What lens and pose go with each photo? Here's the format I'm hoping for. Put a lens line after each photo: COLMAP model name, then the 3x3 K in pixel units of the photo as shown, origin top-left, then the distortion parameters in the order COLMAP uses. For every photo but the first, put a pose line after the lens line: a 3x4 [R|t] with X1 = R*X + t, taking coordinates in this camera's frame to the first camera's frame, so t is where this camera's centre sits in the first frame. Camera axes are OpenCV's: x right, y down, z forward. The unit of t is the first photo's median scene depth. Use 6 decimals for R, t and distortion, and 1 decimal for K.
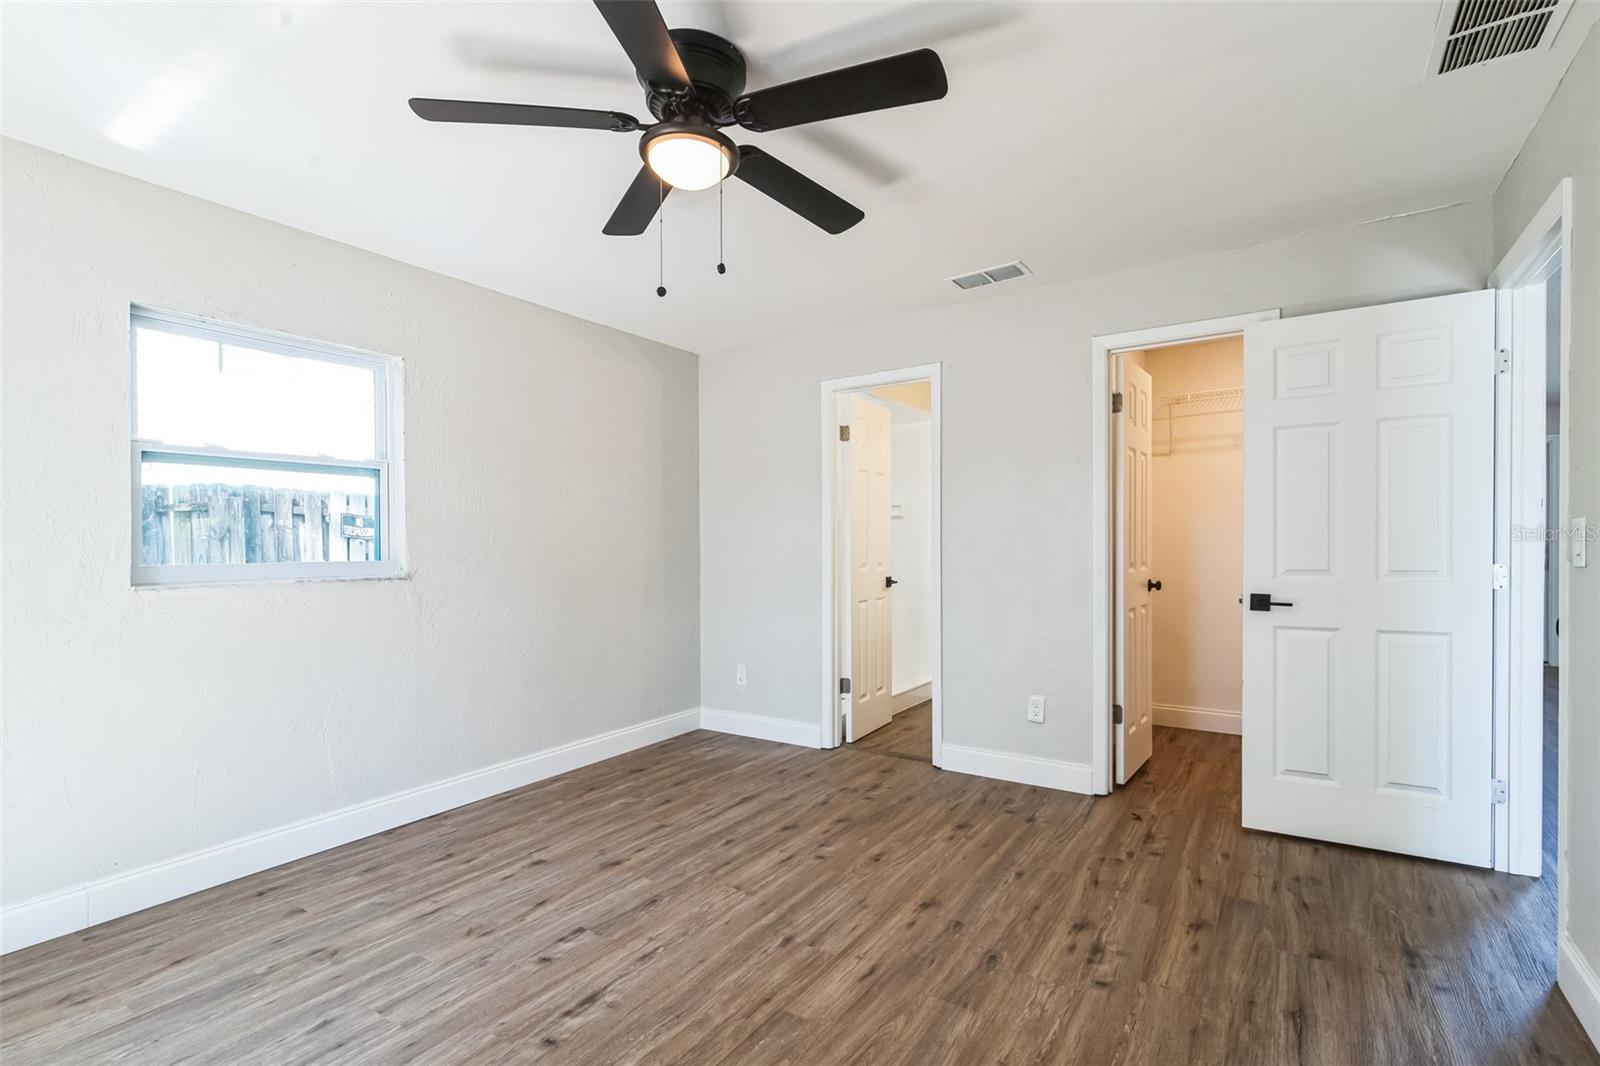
lens RADIAL K [[729.8, 0, 795.3], [0, 729.8, 543.8], [0, 0, 1]] dist [-0.004480, 0.001799]
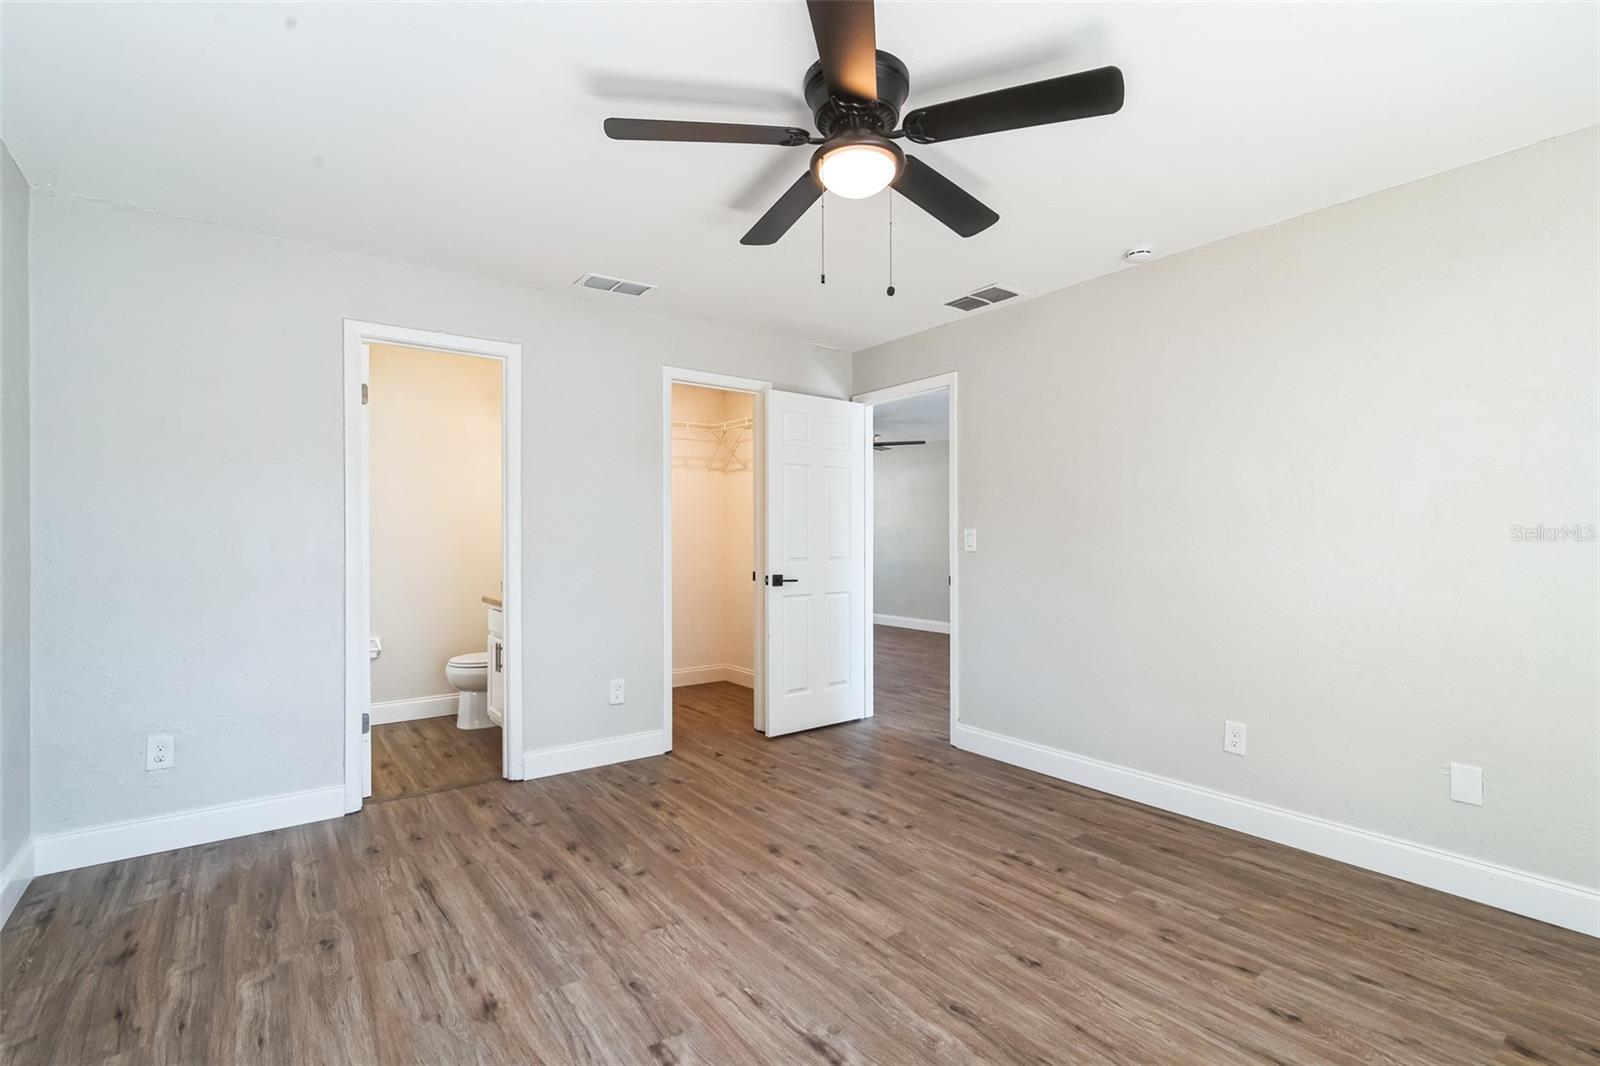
lens RADIAL K [[729.8, 0, 794.0], [0, 729.8, 536.5], [0, 0, 1]] dist [-0.004480, 0.001799]
pose [[0.338588, 0.010682, 0.940874, -0.769866], [-0.004800, 0.999942, -0.009625, 0.005224], [-0.940923, -0.001257, 0.338619, 0.488176]]
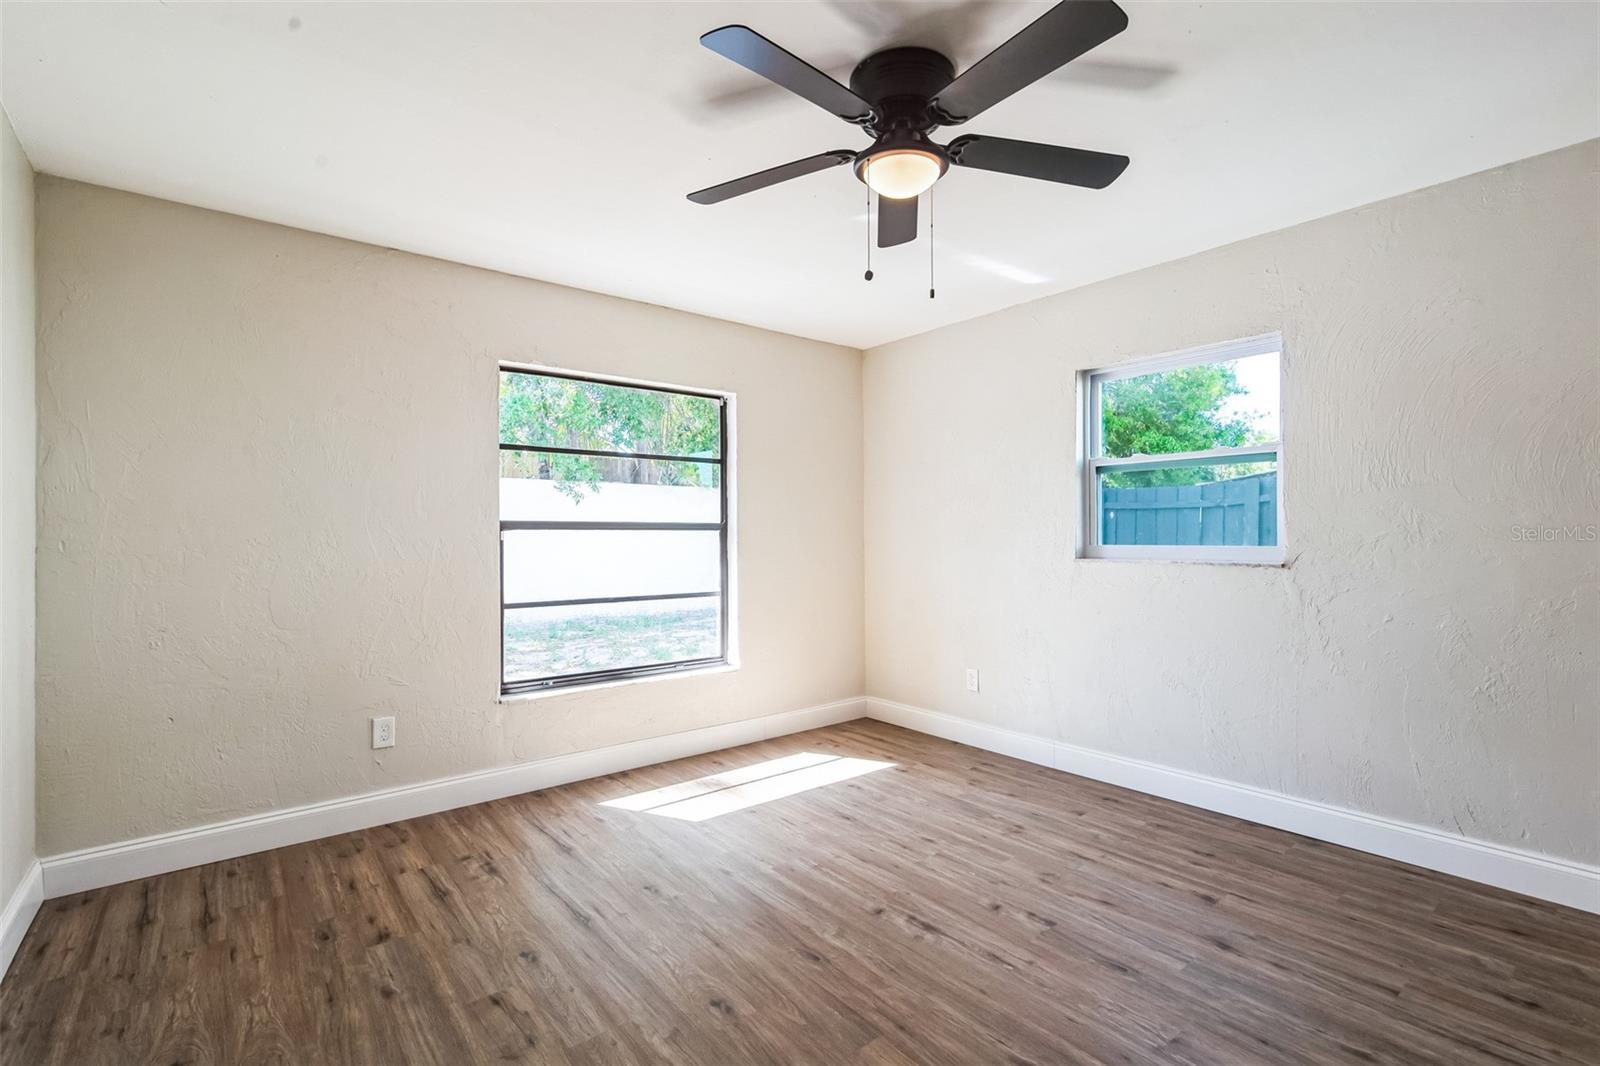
lens RADIAL K [[729.8, 0, 816.5], [0, 729.8, 534.9], [0, 0, 1]] dist [-0.004480, 0.001799]
pose [[-0.281487, 0.010893, -0.959503, 0.589735], [0.010996, 0.999907, 0.008126, -0.007126], [0.959502, -0.008264, -0.281580, 0.782041]]
